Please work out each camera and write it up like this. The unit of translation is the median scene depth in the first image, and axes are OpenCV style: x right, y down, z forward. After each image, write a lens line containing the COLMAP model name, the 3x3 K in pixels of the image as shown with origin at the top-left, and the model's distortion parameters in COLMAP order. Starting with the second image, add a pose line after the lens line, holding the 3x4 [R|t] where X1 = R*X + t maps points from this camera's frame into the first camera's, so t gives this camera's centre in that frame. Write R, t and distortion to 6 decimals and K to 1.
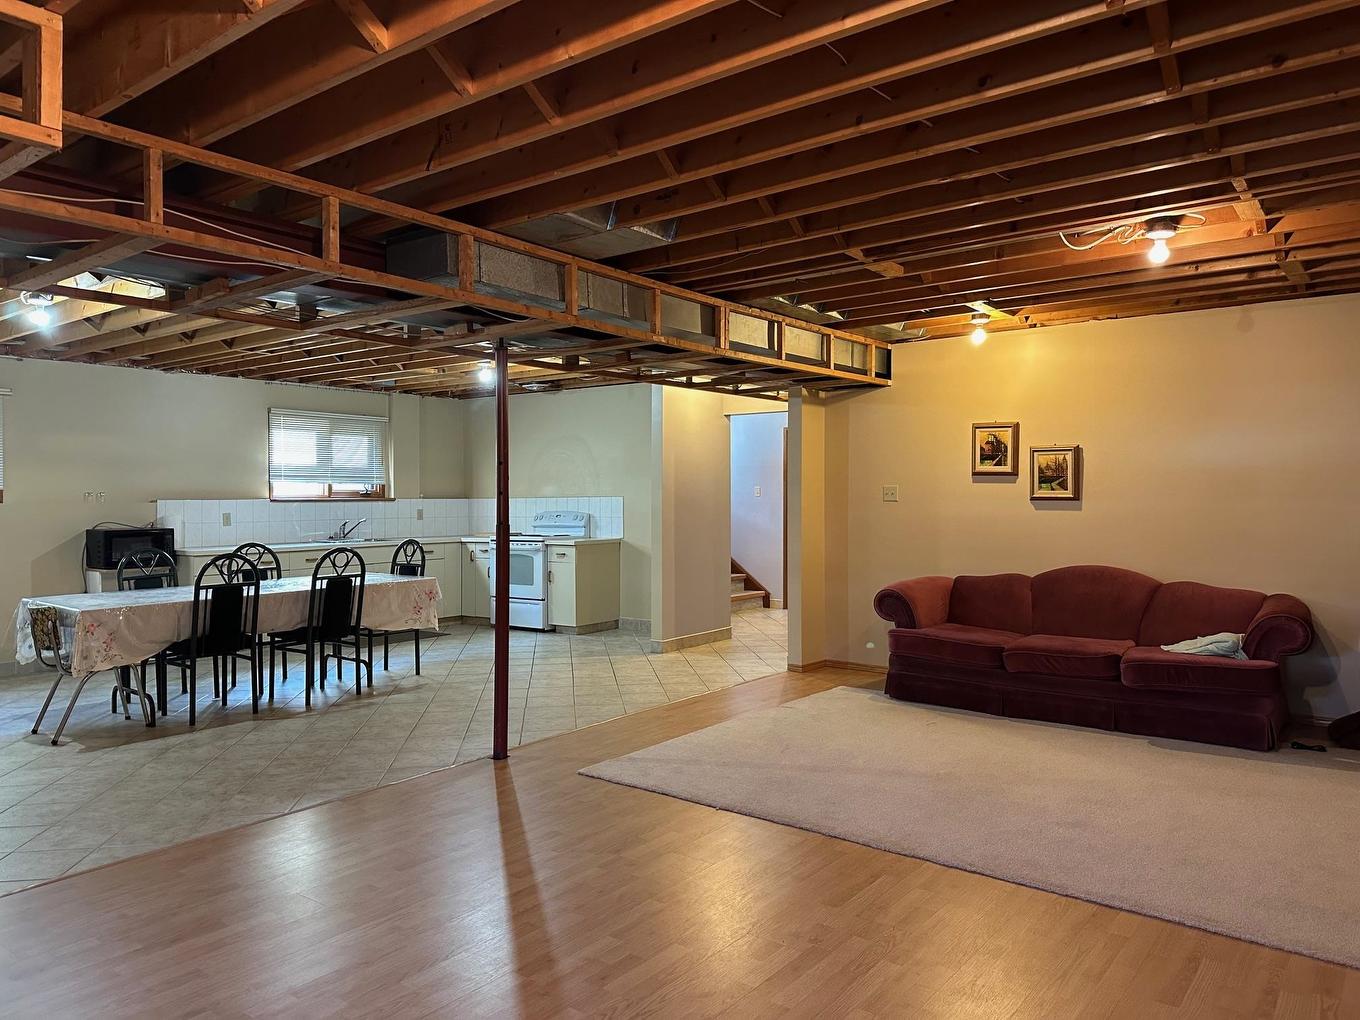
lens RADIAL K [[958.7, 0, 682.2], [0, 958.7, 506.6], [0, 0, 1]] dist [0.225678, -0.381570]
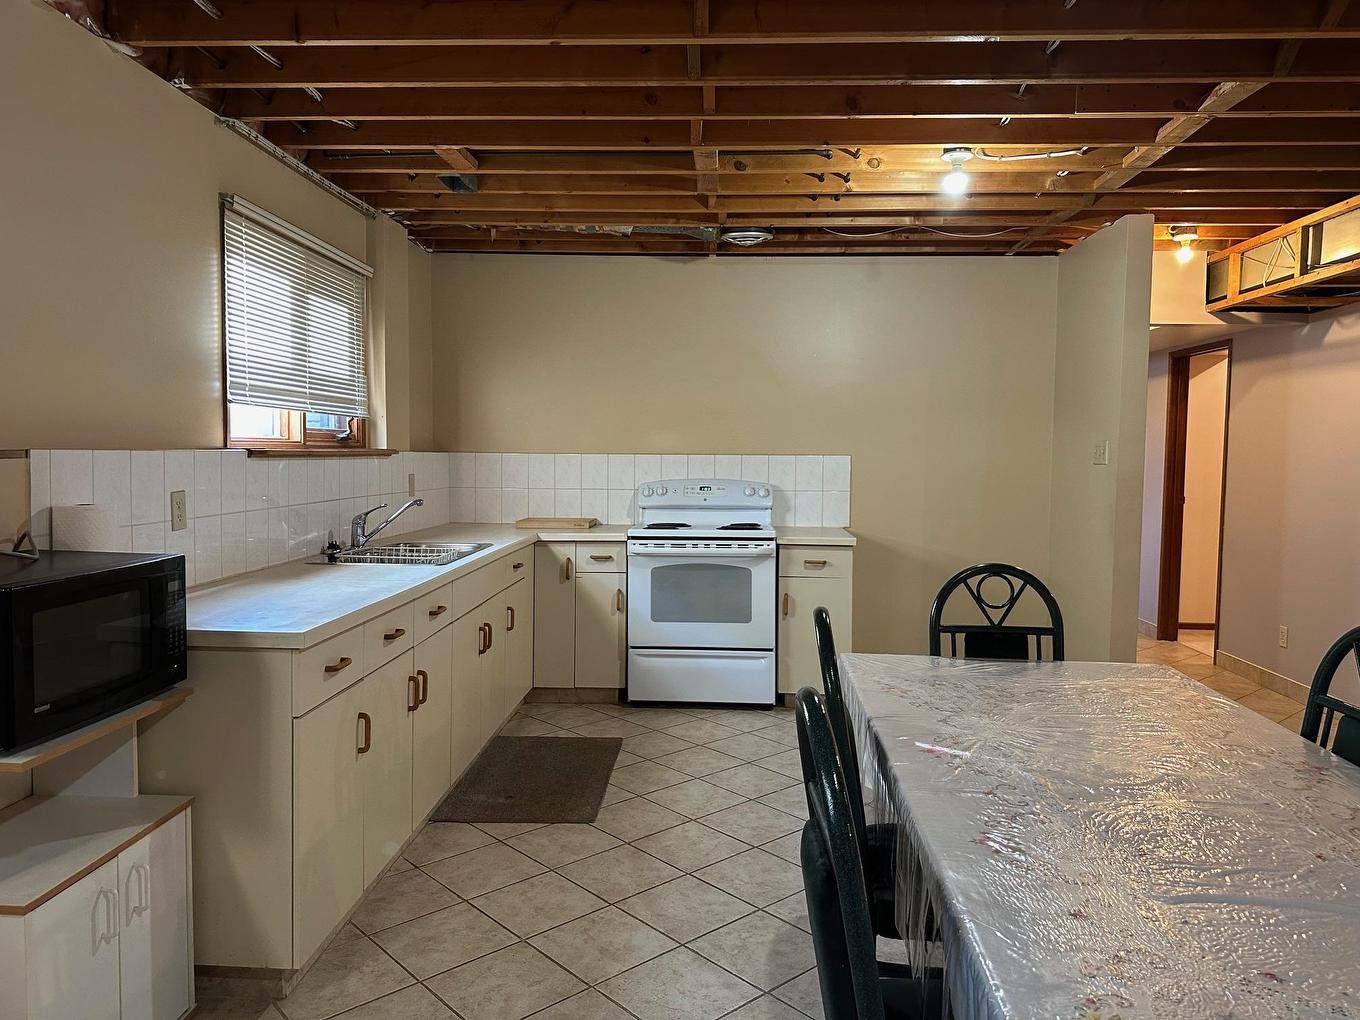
lens RADIAL K [[958.2, 0, 683.6], [0, 958.2, 507.1], [0, 0, 1]] dist [0.027825, -0.008303]
pose [[0.810992, -0.018373, 0.584769, -0.599483], [-0.010768, 0.998869, 0.046317, -0.005761], [-0.584958, -0.043860, 0.809877, 0.750324]]
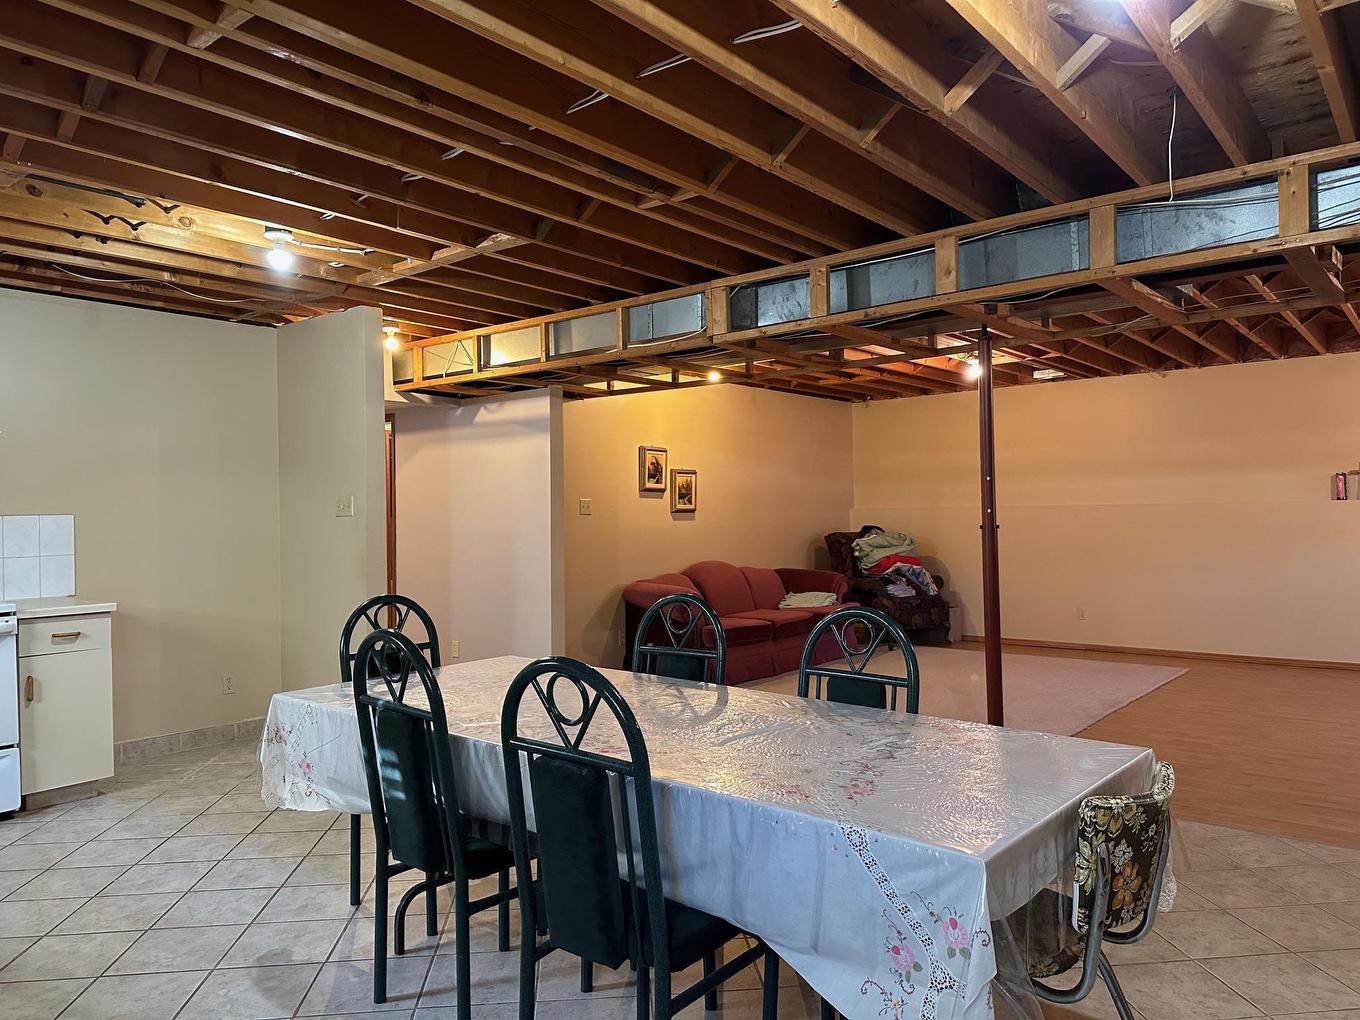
lens RADIAL K [[958.2, 0, 683.6], [0, 958.2, 507.1], [0, 0, 1]] dist [0.027825, -0.008303]
pose [[0.019605, 0.012384, 0.999731, -0.722601], [0.028201, 0.999519, -0.012934, 0.001644], [-0.999410, 0.028447, 0.019246, 0.836891]]
